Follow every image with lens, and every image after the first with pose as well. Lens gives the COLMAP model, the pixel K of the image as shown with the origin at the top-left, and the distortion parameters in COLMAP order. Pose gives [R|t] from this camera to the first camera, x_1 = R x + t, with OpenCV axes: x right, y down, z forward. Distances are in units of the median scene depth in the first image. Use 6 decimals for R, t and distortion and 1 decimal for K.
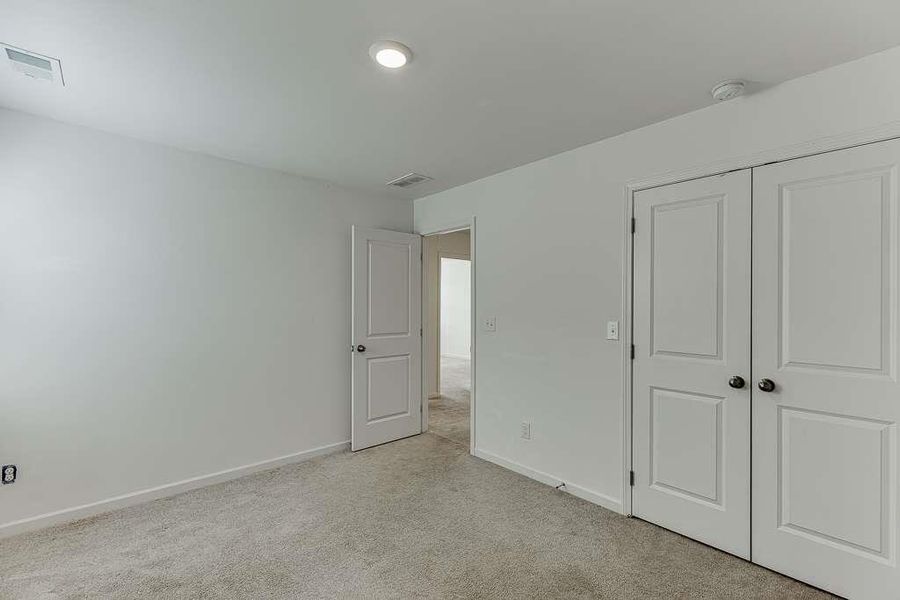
lens RADIAL K [[403.3, 0, 451.0], [0, 403.3, 303.2], [0, 0, 1]] dist [-0.000156, -0.000253]
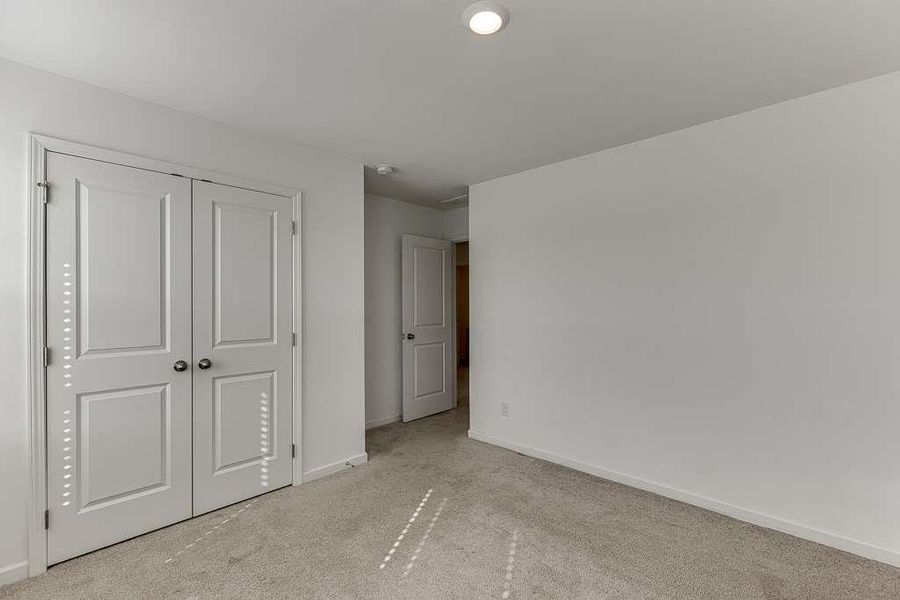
lens RADIAL K [[403.3, 0, 451.0], [0, 403.3, 303.2], [0, 0, 1]] dist [-0.000156, -0.000253]
pose [[-0.095640, -0.013824, 0.995320, -0.494256], [-0.003235, 0.999903, 0.013577, 0.003602], [-0.995411, -0.001921, -0.095675, 0.377661]]
